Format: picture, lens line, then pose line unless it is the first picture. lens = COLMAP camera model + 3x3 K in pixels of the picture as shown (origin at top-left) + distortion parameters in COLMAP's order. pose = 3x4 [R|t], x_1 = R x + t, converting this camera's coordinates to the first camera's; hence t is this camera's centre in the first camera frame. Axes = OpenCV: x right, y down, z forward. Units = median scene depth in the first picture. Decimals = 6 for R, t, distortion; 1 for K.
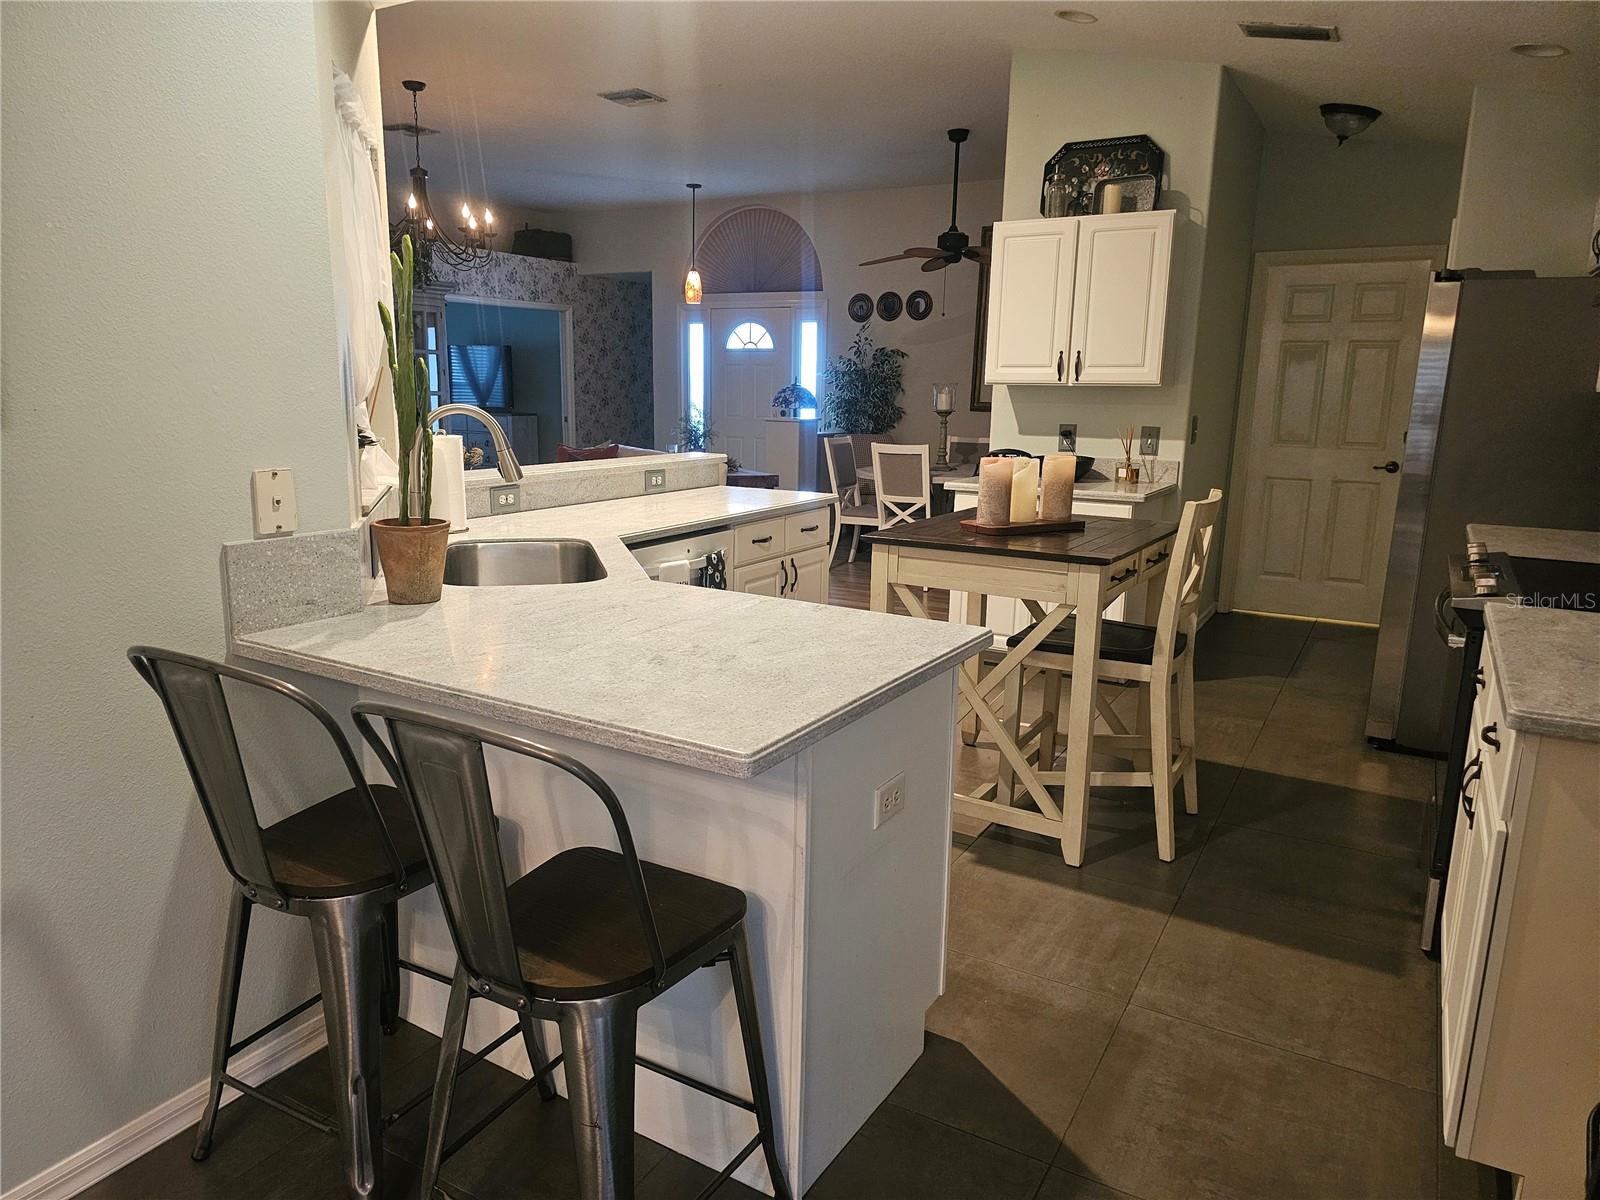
lens RADIAL K [[1050.3, 0, 800.0], [0, 1050.3, 600.0], [0, 0, 1]] dist [-0.000521, -0.000149]
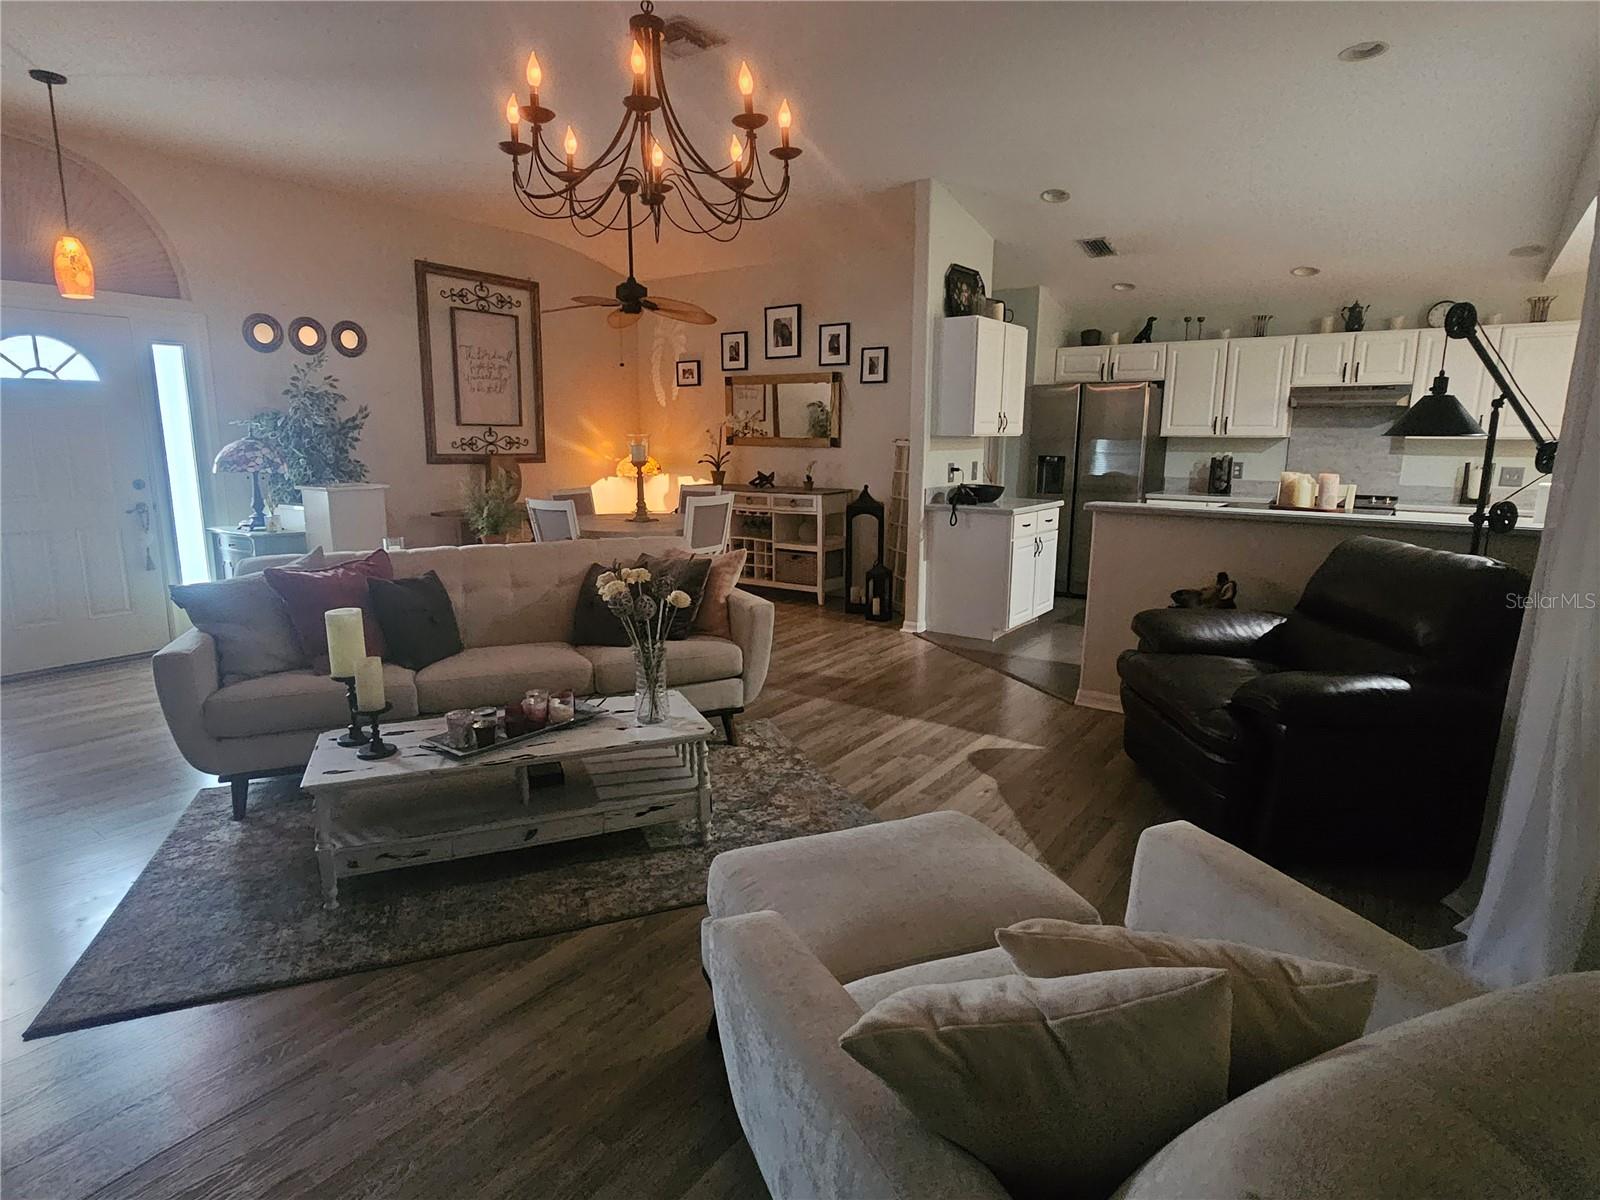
lens RADIAL K [[865.0, 0, 772.4], [0, 865.0, 605.3], [0, 0, 1]] dist [-0.002384, -0.001207]
pose [[0.093509, -0.215723, 0.971967, -0.479400], [0.201894, 0.960070, 0.193659, -0.127812], [-0.974933, 0.178125, 0.133328, 0.554609]]
